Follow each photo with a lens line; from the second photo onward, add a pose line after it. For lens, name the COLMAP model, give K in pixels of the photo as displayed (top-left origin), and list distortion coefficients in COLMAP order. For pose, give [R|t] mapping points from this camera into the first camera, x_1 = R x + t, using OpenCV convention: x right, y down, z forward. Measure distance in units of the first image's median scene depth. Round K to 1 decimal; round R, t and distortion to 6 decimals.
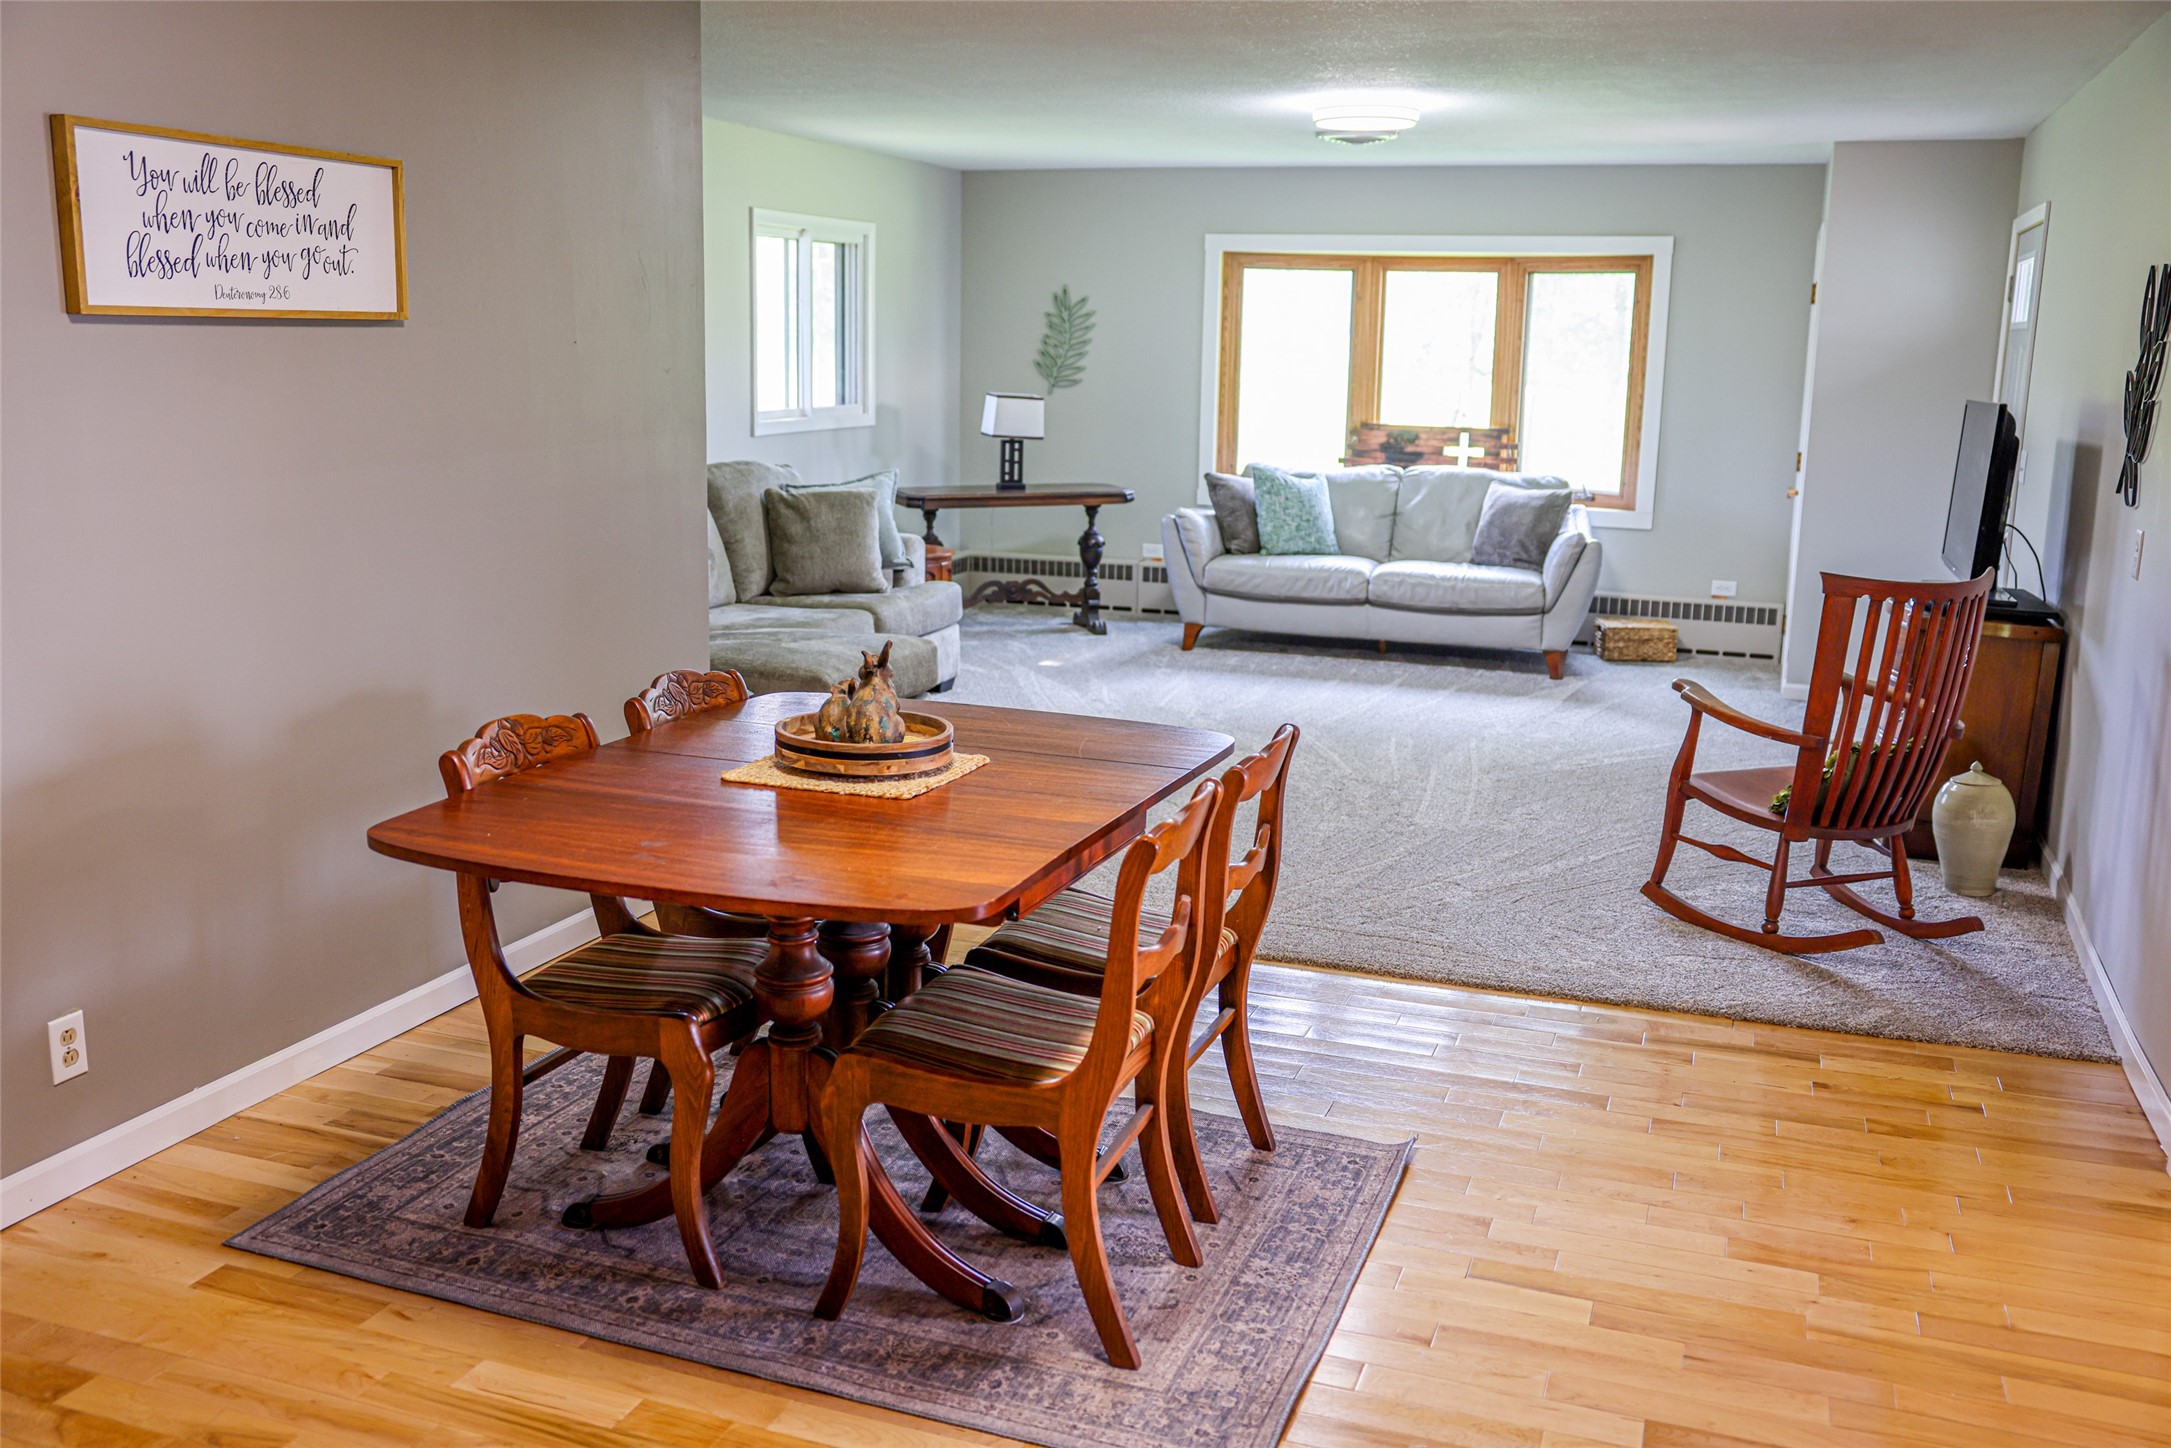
lens RADIAL K [[1905.3, 0, 1084.9], [0, 1905.3, 728.1], [0, 0, 1]] dist [-0.058011, 0.023940]
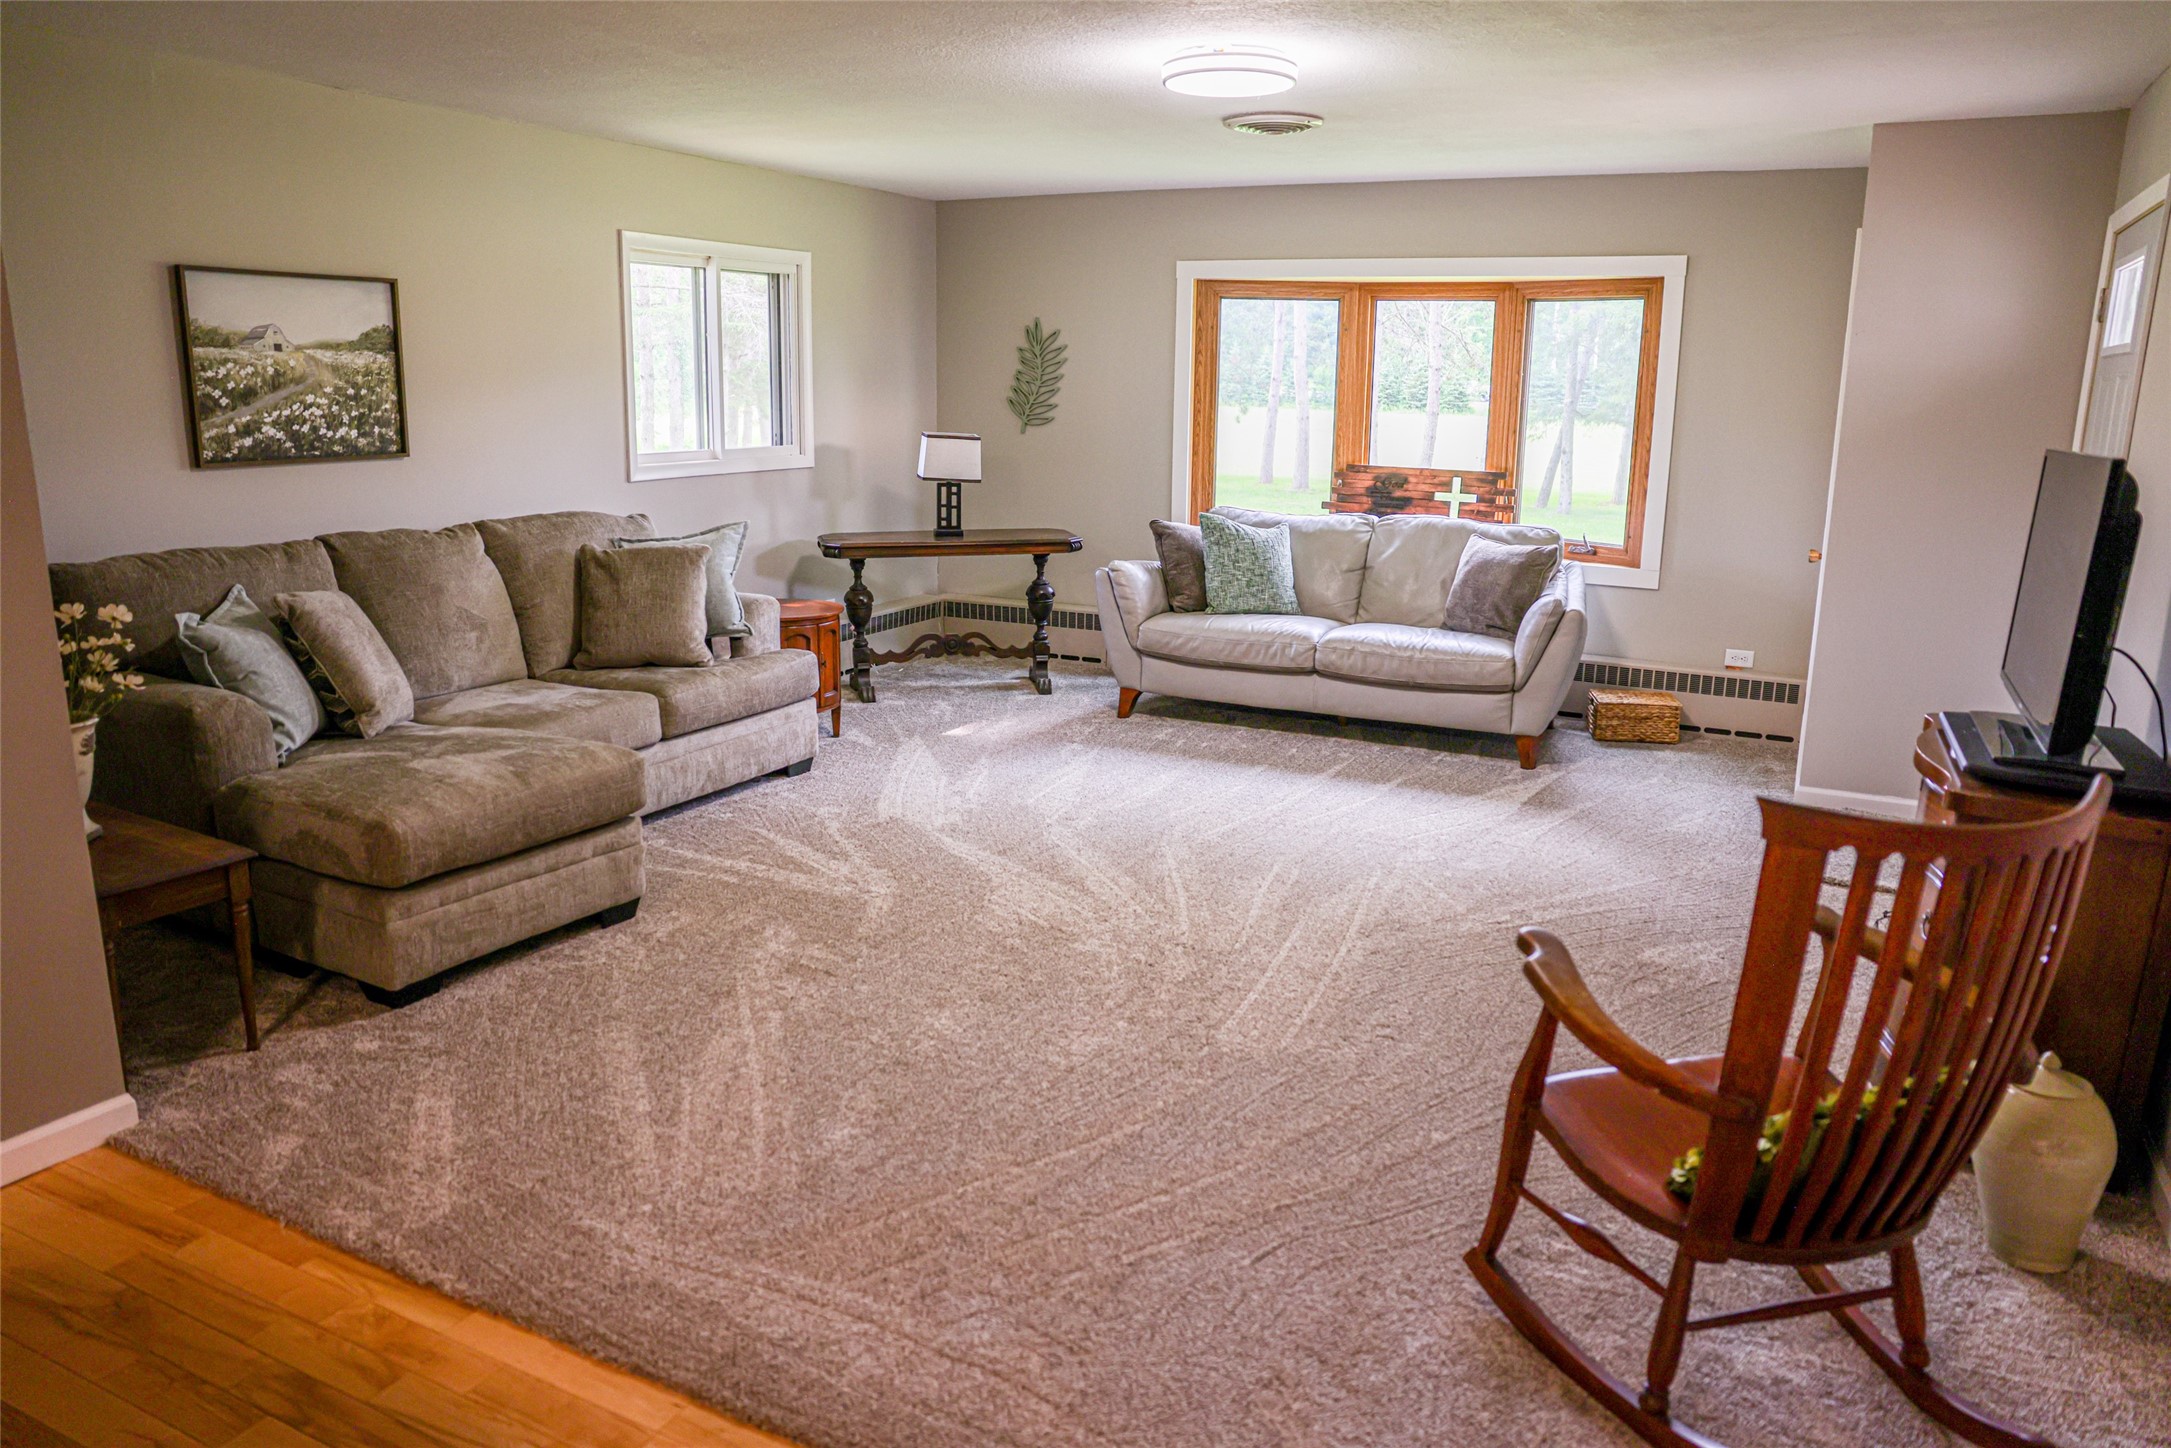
lens RADIAL K [[1520.8, 0, 1097.5], [0, 1520.8, 721.1], [0, 0, 1]] dist [-0.111937, 0.082497]
pose [[0.992928, 0.023448, -0.116378, 0.130945], [-0.021614, 0.999622, 0.016999, -0.053245], [0.116733, -0.014363, 0.993060, 0.293776]]
